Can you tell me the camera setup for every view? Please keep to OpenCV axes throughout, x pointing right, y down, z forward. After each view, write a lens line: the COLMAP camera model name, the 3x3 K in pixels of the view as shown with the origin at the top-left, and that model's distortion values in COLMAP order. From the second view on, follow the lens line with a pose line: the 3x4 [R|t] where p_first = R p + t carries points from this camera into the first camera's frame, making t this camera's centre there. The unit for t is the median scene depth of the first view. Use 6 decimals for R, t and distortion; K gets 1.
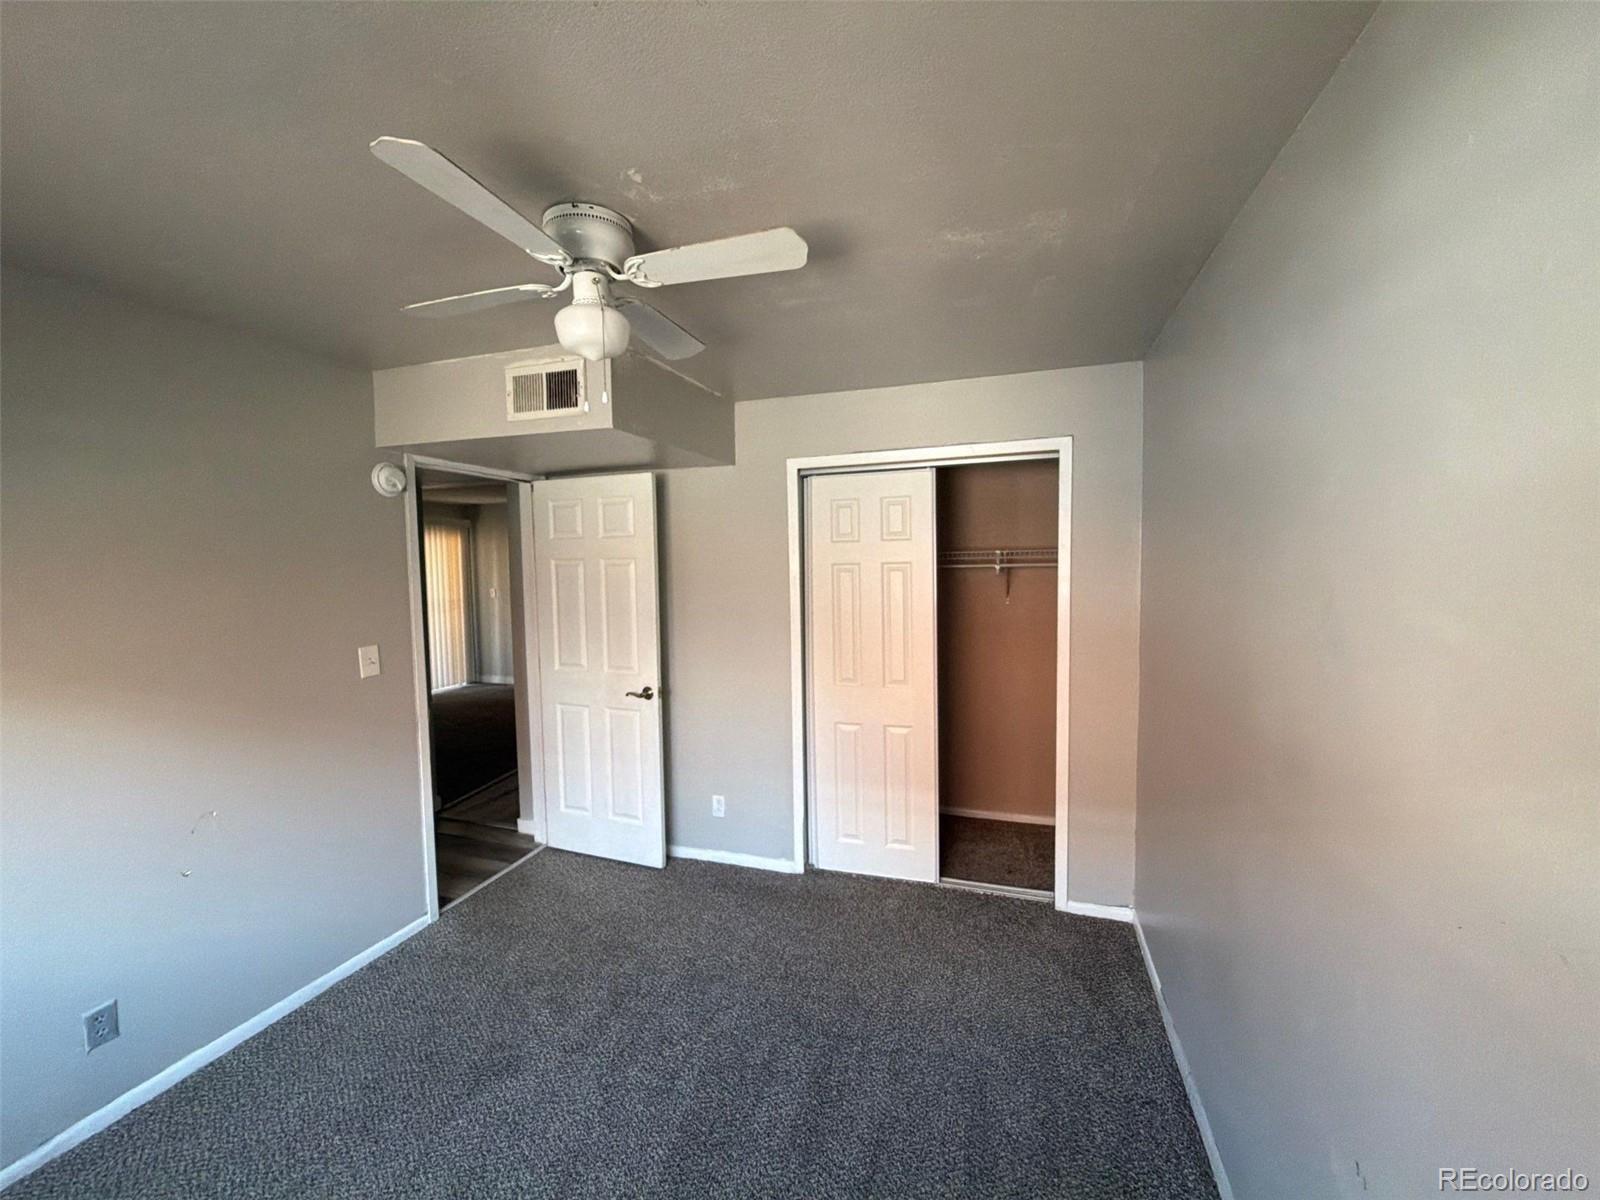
lens RADIAL K [[637.7, 0, 799.3], [0, 637.7, 602.1], [0, 0, 1]] dist [-0.000498, -0.000295]
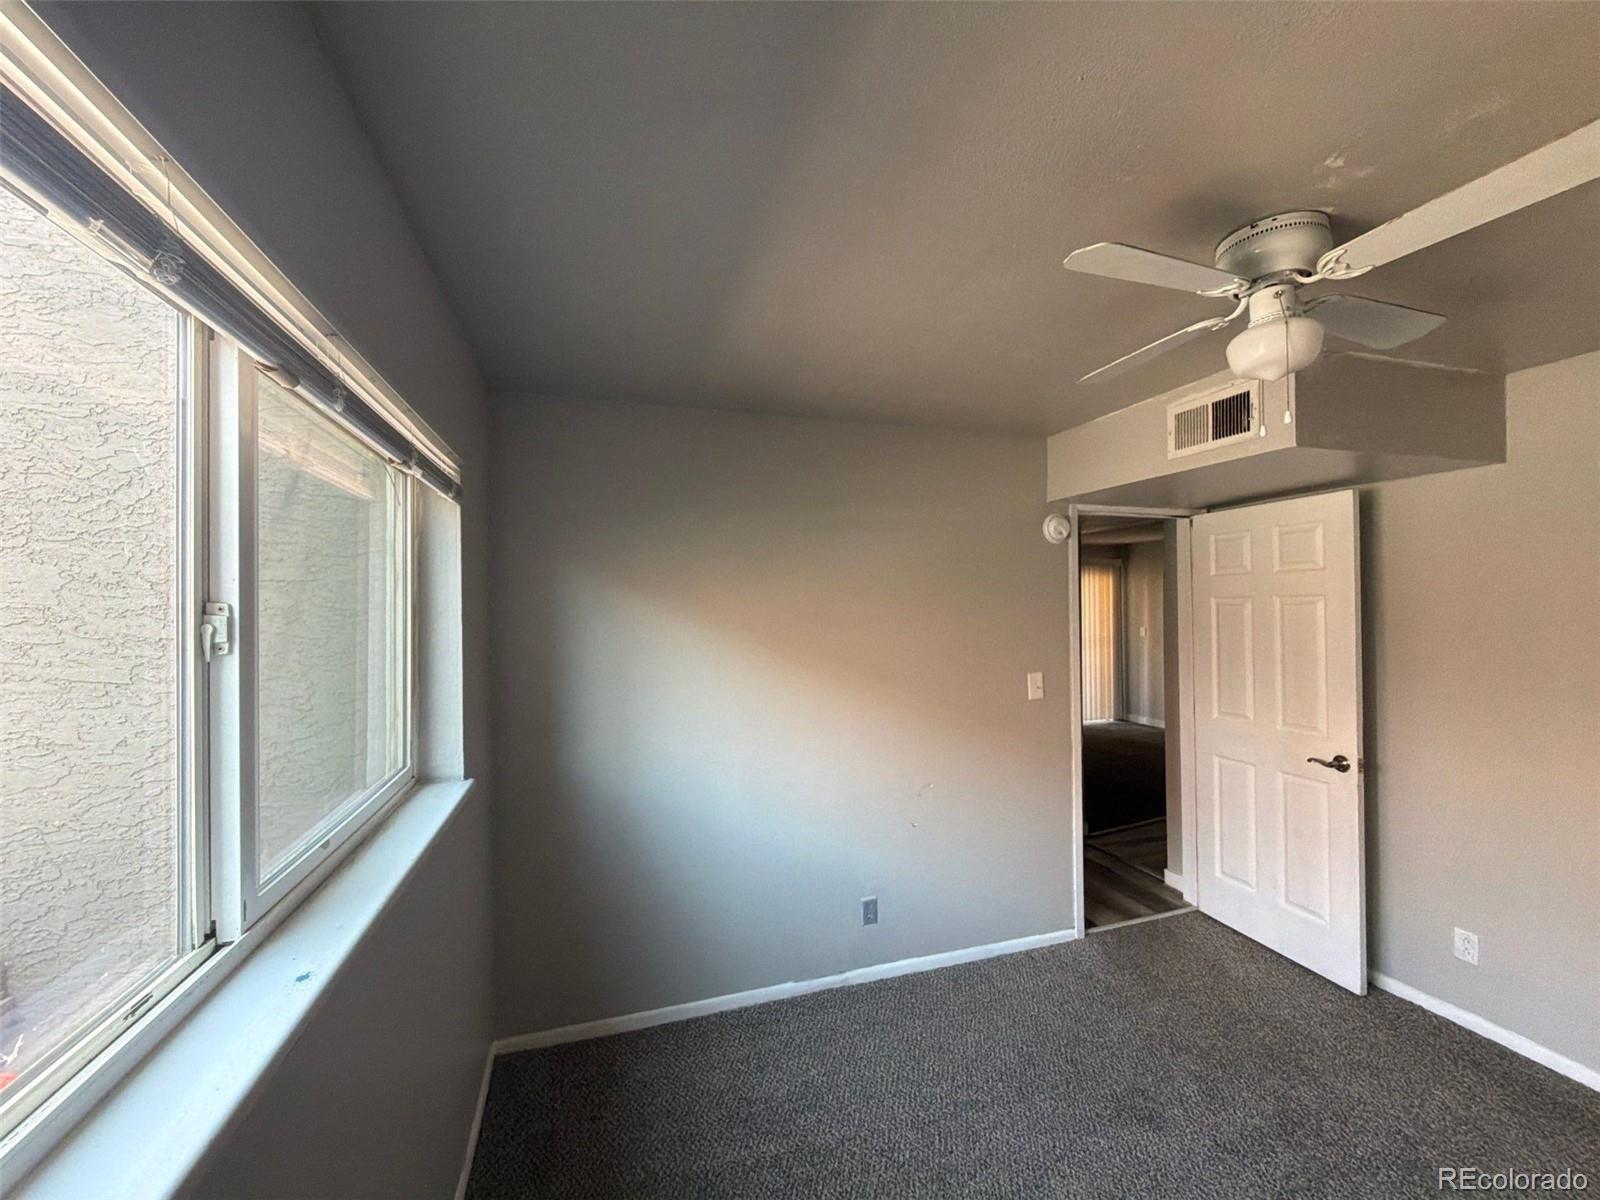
lens RADIAL K [[637.7, 0, 799.3], [0, 637.7, 602.1], [0, 0, 1]] dist [-0.000498, -0.000295]
pose [[0.589833, 0.000549, -0.807525, 0.008095], [-0.049353, 0.998155, -0.035370, 0.002755], [0.806016, 0.060717, 0.588772, -0.036603]]
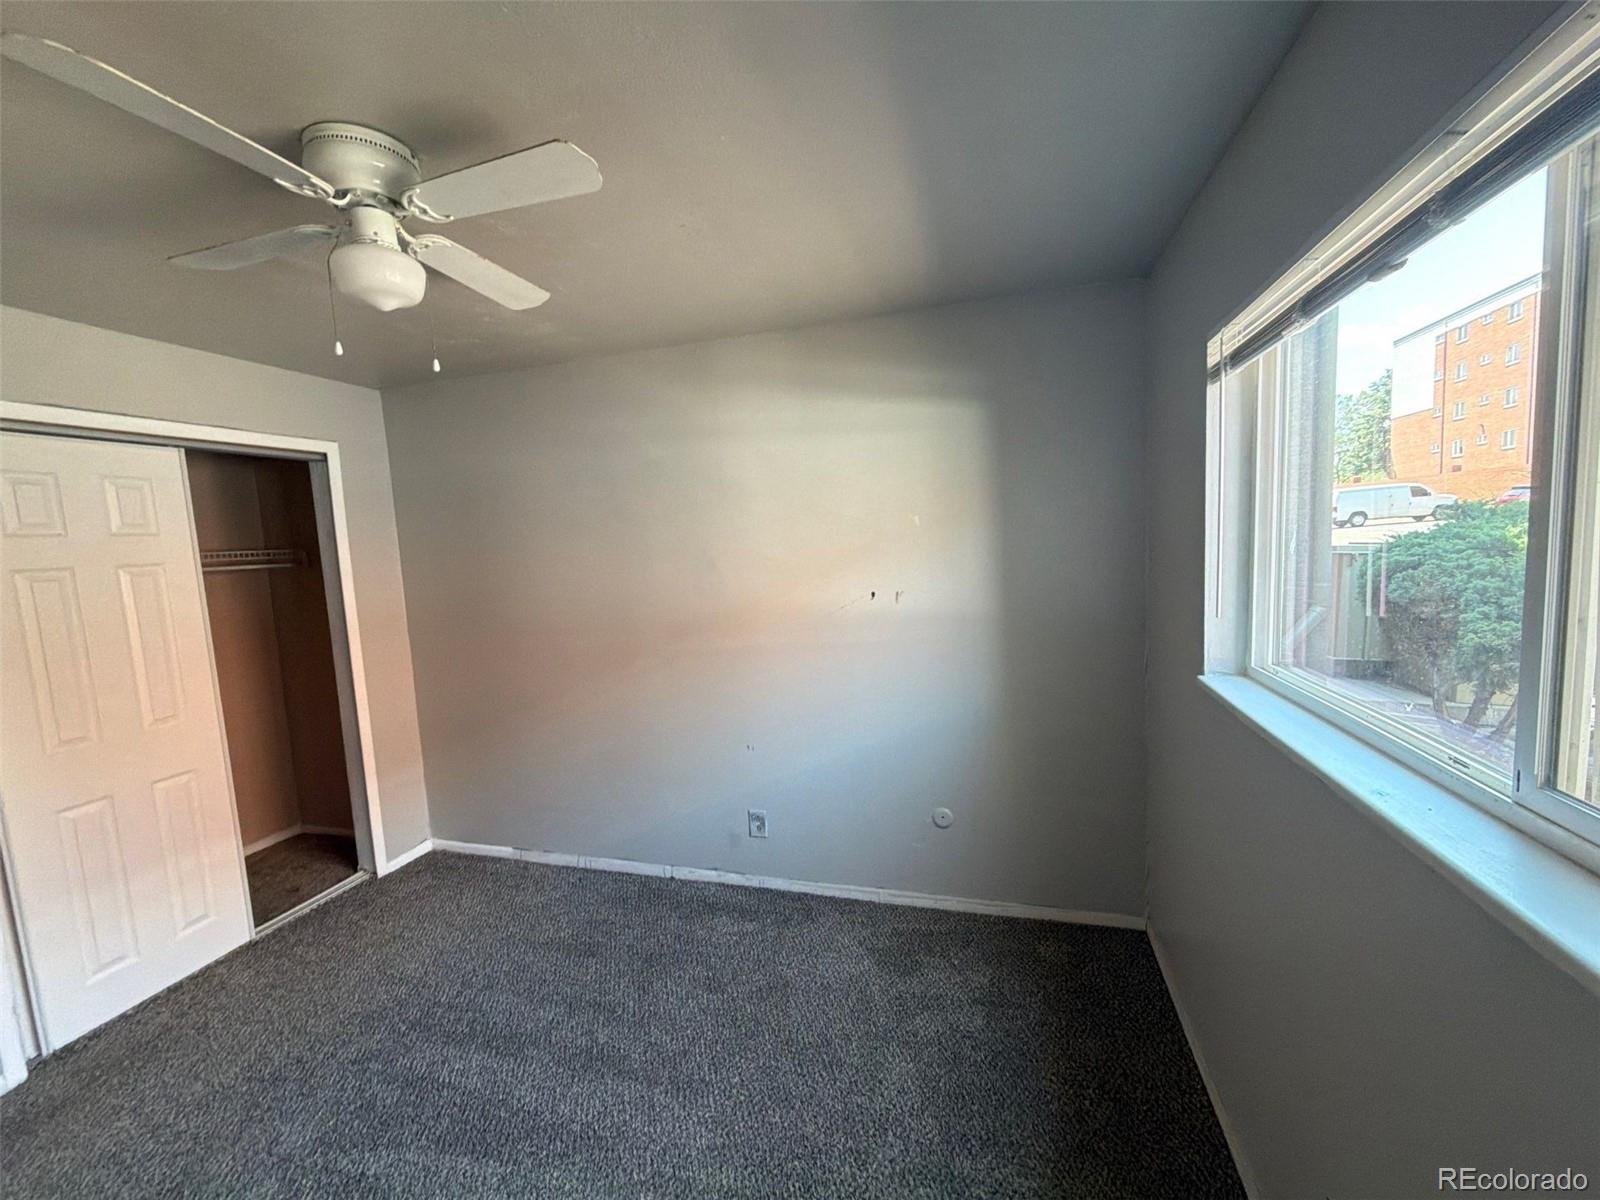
lens RADIAL K [[634.5, 0, 801.1], [0, 634.5, 604.2], [0, 0, 1]] dist [0.000011, -0.000018]
pose [[-0.032682, -0.083345, 0.995985, -0.667191], [0.115595, 0.989514, 0.086596, 0.010847], [-0.992759, 0.117961, -0.022705, 0.258842]]
